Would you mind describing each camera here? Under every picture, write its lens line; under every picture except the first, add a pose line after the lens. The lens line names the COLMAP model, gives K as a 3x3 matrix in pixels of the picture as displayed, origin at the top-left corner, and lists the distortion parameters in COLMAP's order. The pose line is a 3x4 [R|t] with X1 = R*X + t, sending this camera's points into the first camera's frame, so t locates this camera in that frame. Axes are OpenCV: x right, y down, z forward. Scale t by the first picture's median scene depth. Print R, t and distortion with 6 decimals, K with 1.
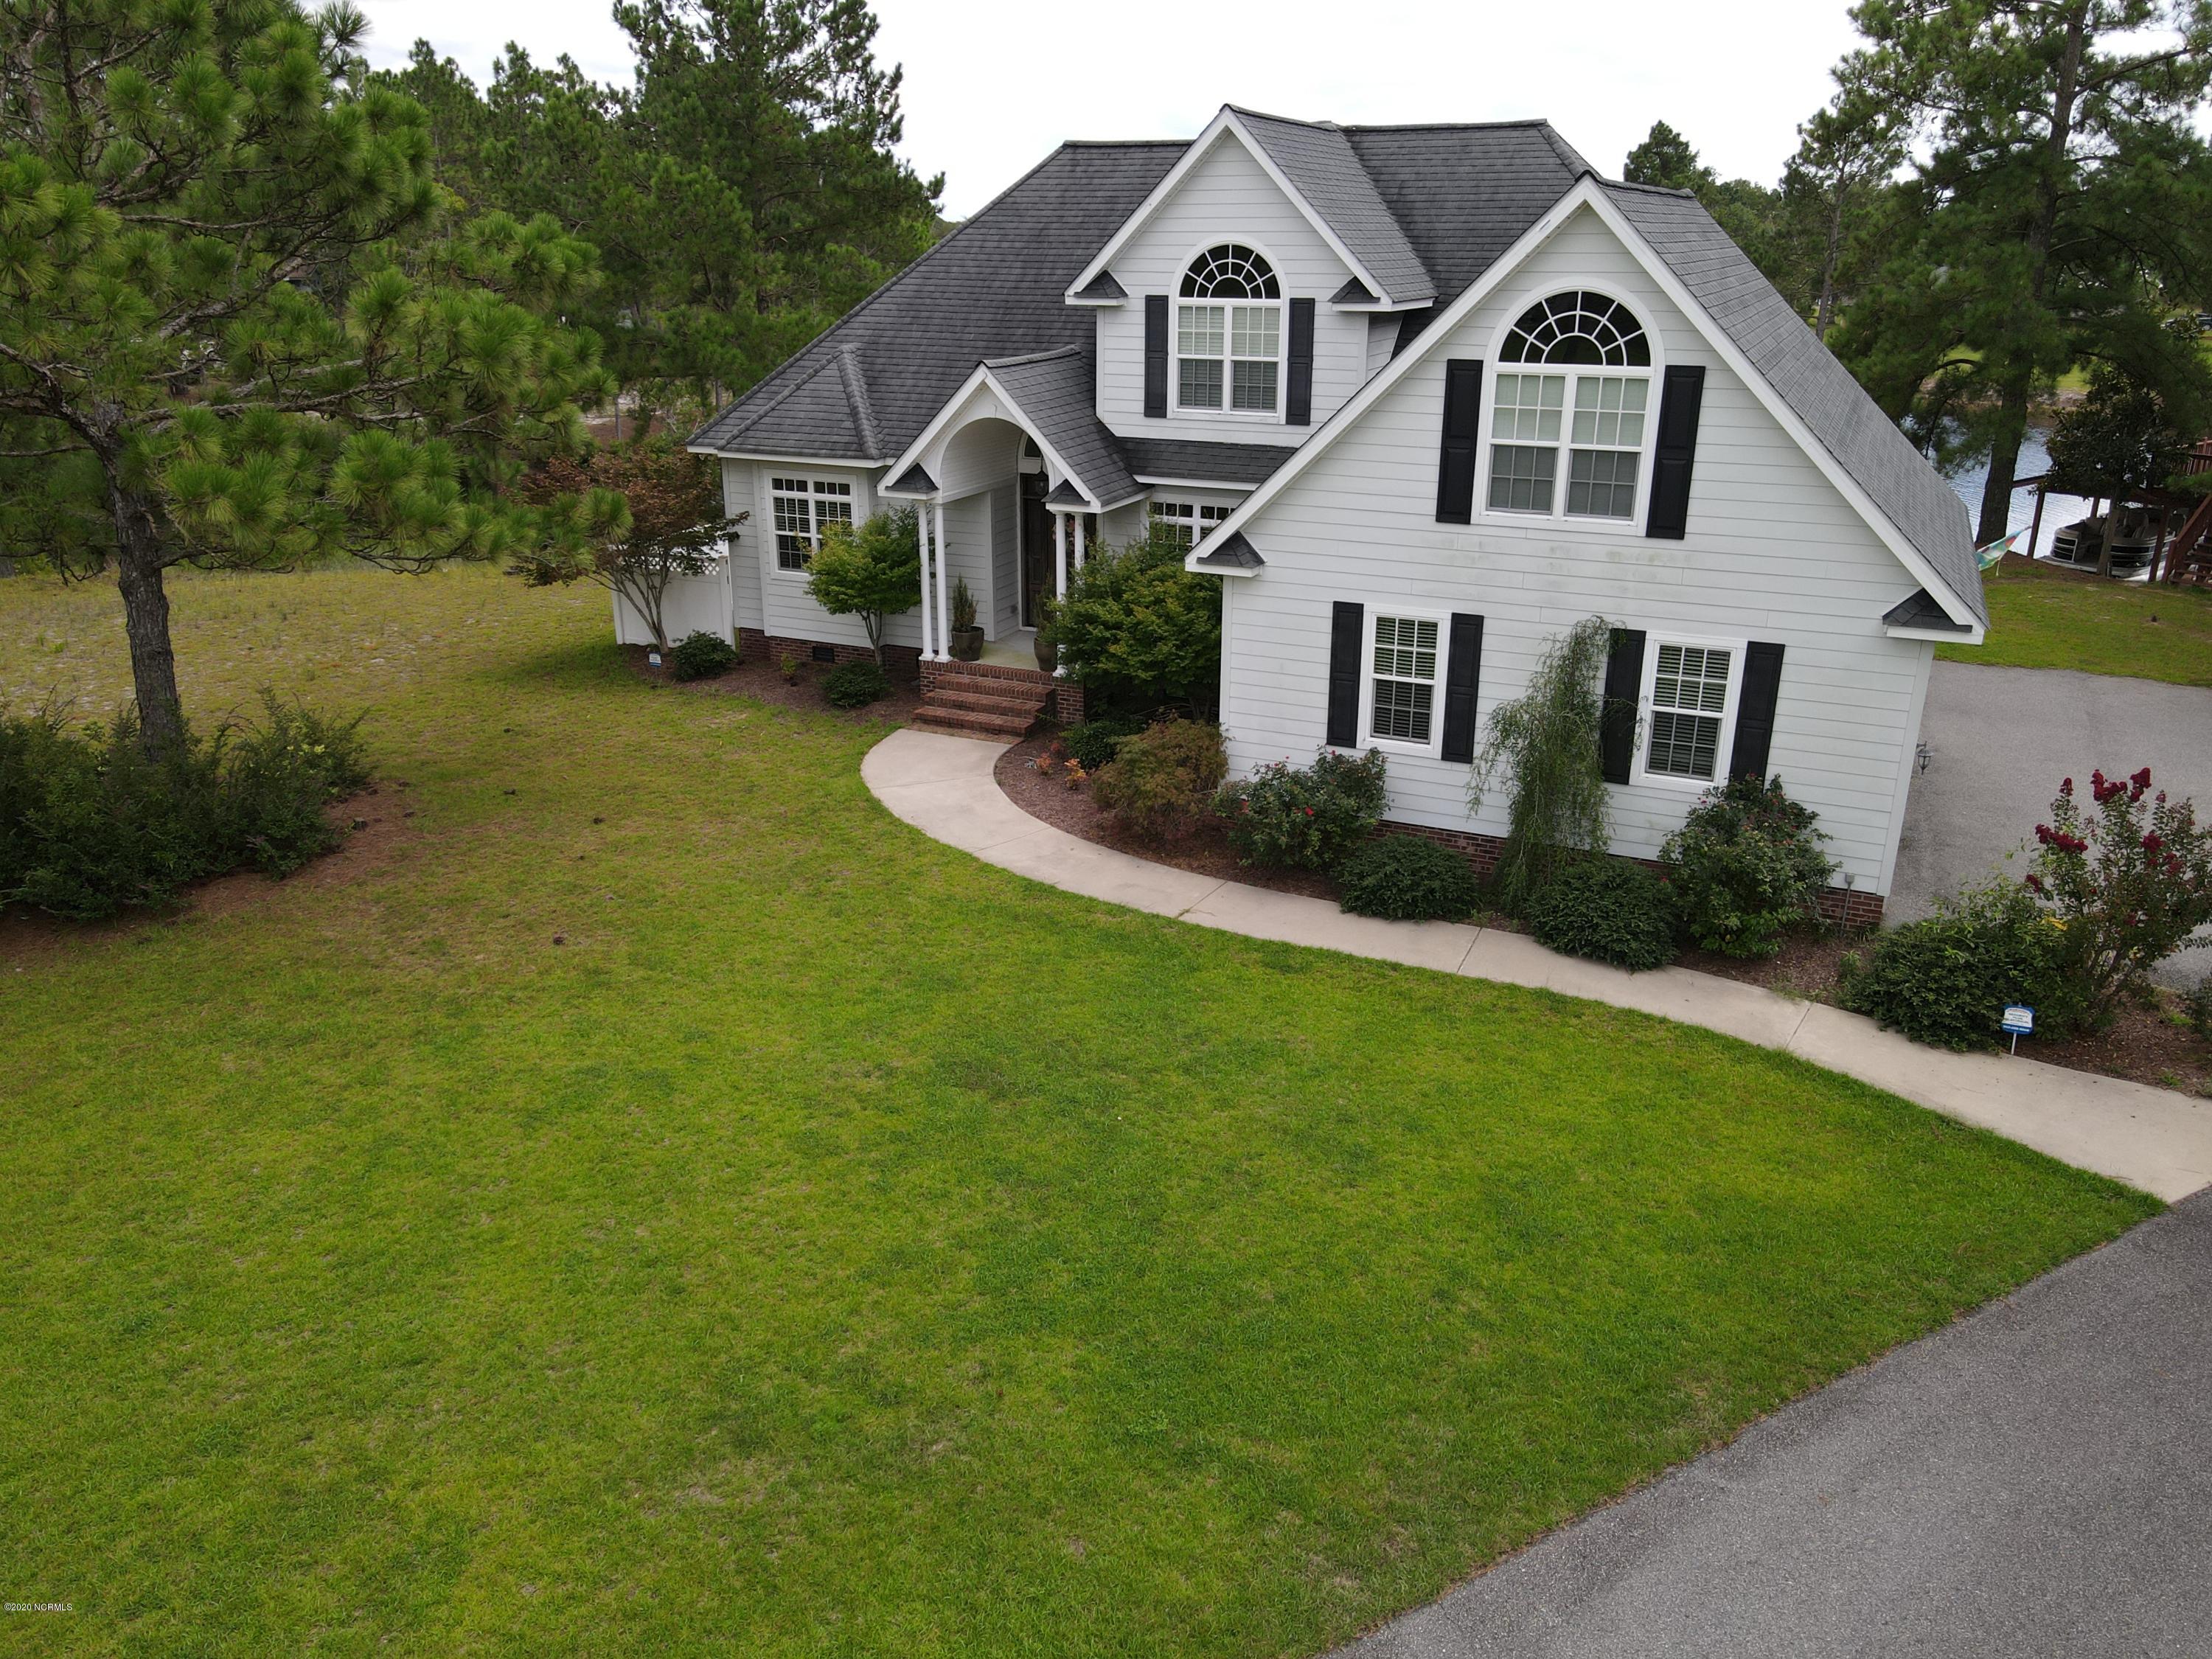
lens RADIAL K [[1640.0, 0, 1108.0], [0, 1640.0, 810.9], [0, 0, 1]] dist [-0.004478, 0.030792]
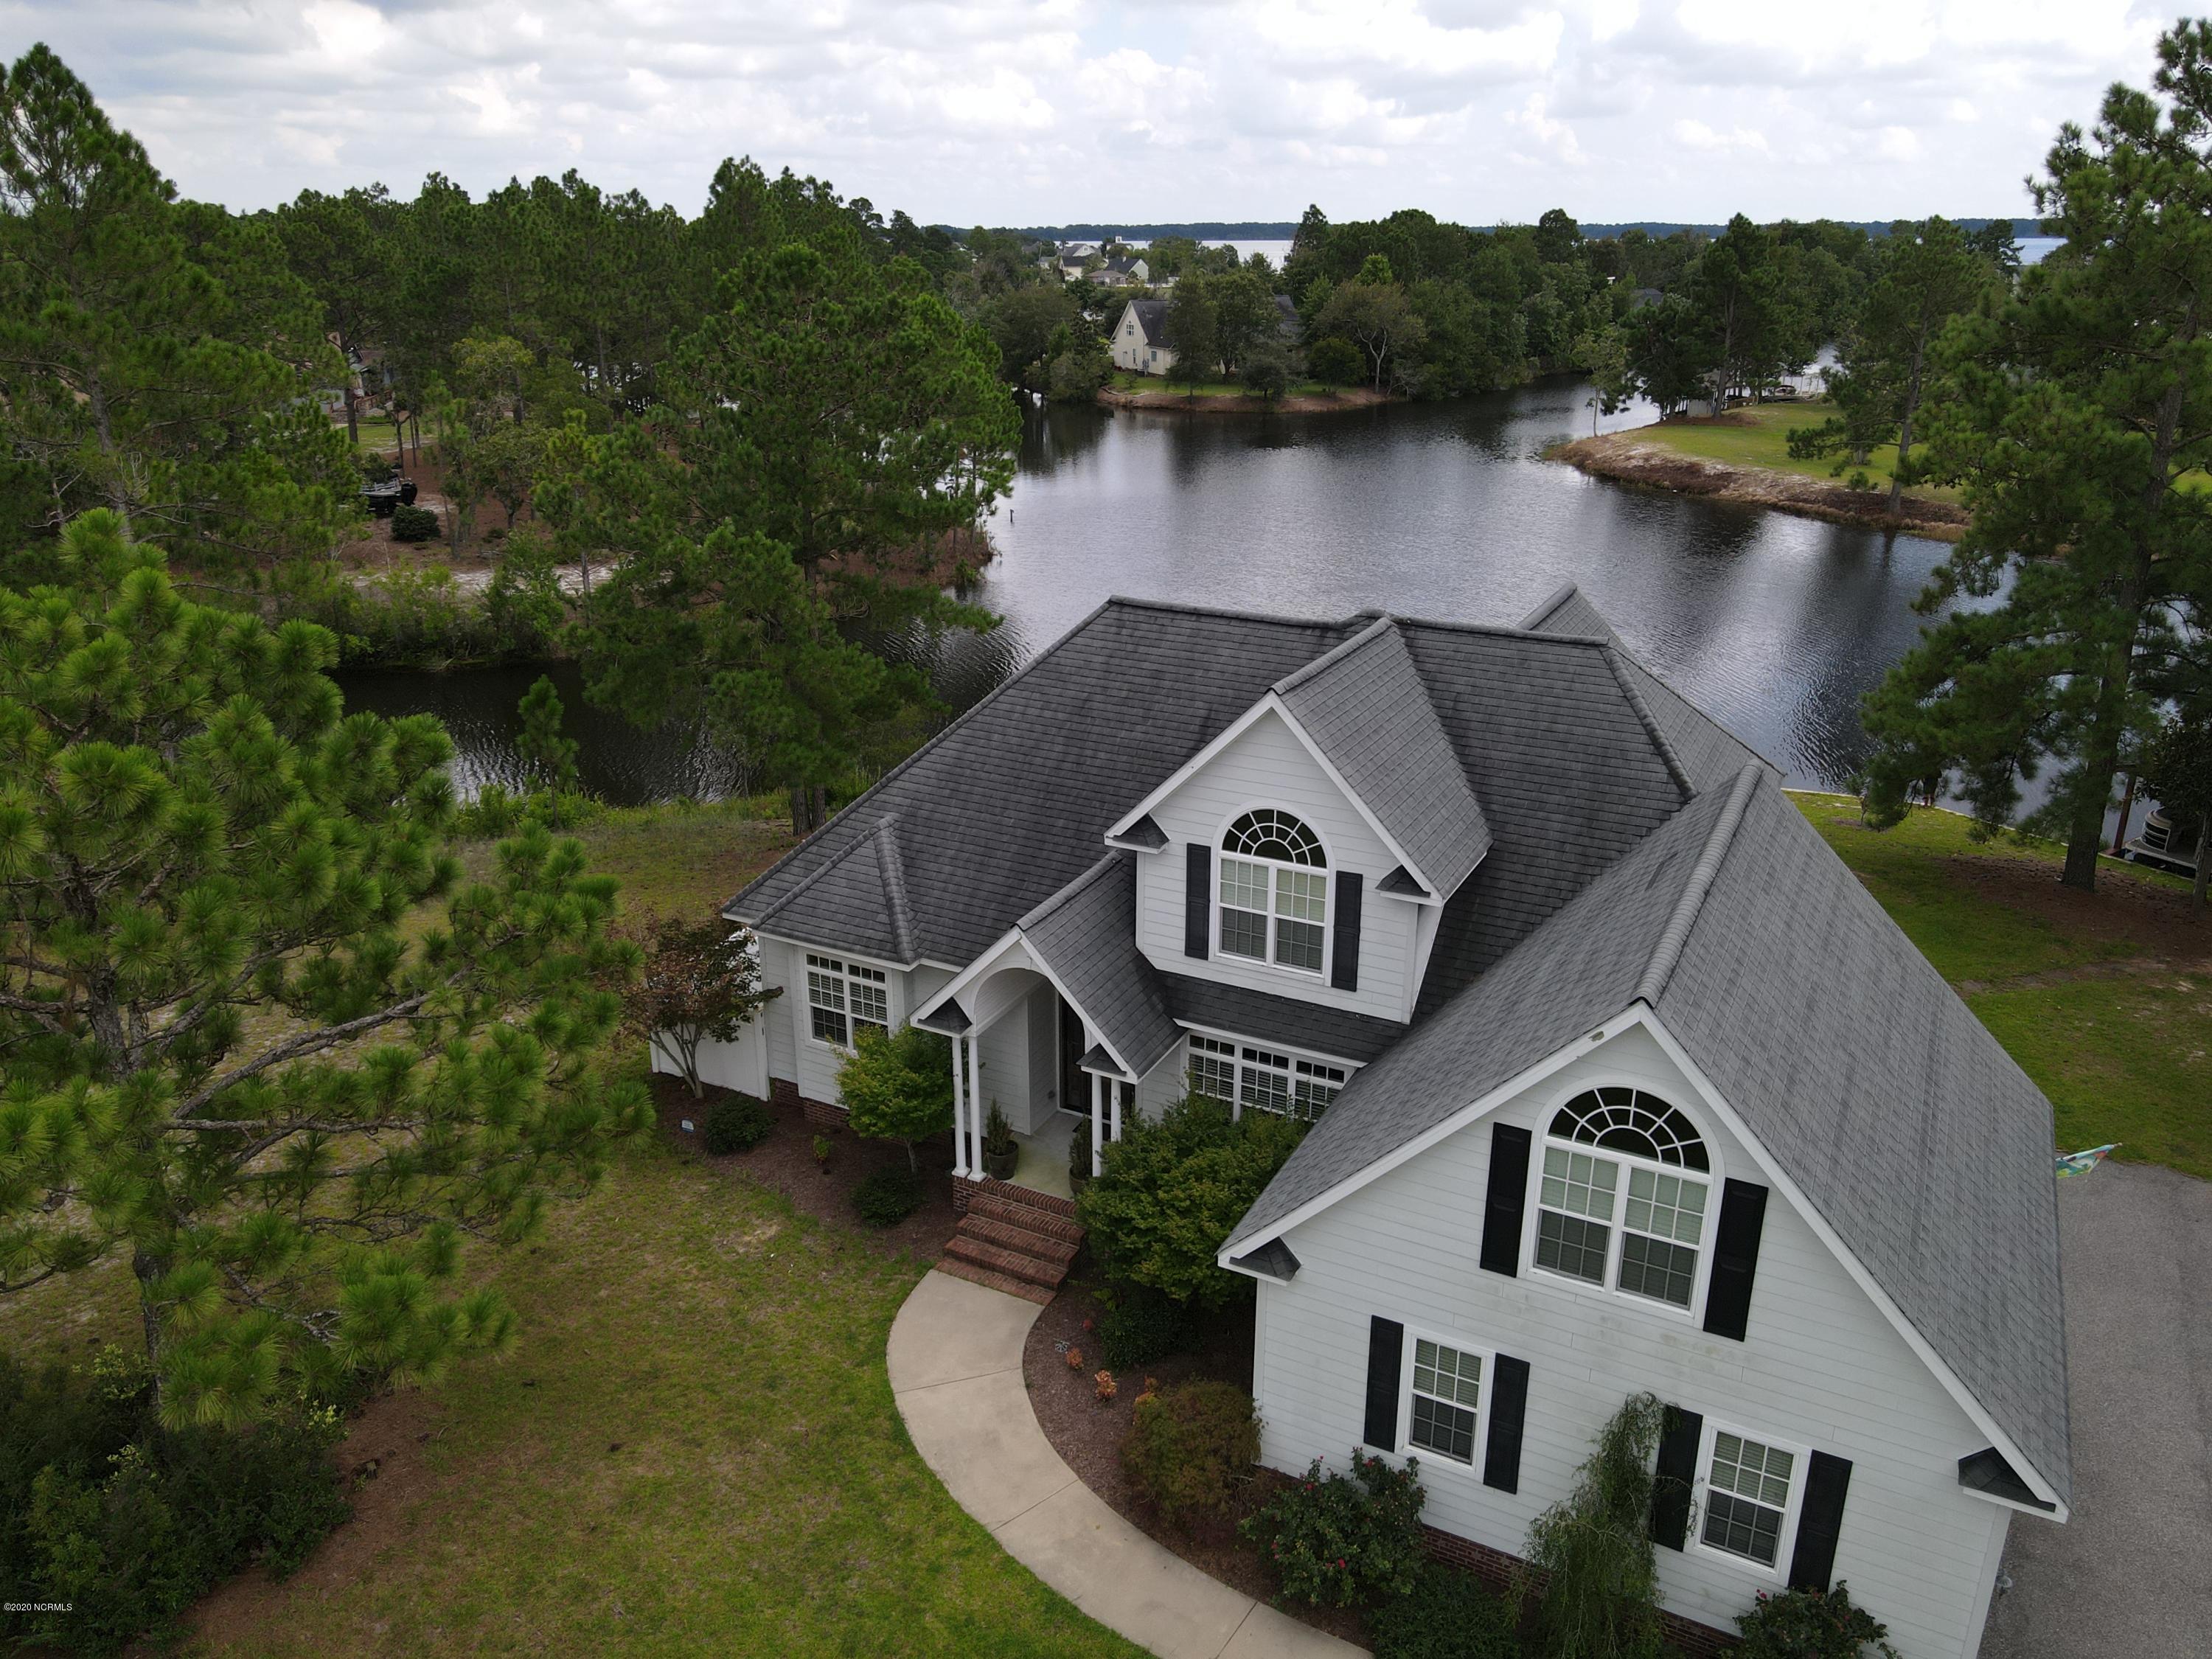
lens RADIAL K [[1640.0, 0, 1105.3], [0, 1640.0, 809.3], [0, 0, 1]] dist [-0.004478, 0.030792]
pose [[0.999113, 0.013870, -0.039758, 0.015617], [-0.013895, 0.999903, -0.000373, -0.410262], [0.039749, 0.000926, 0.999209, 0.037100]]
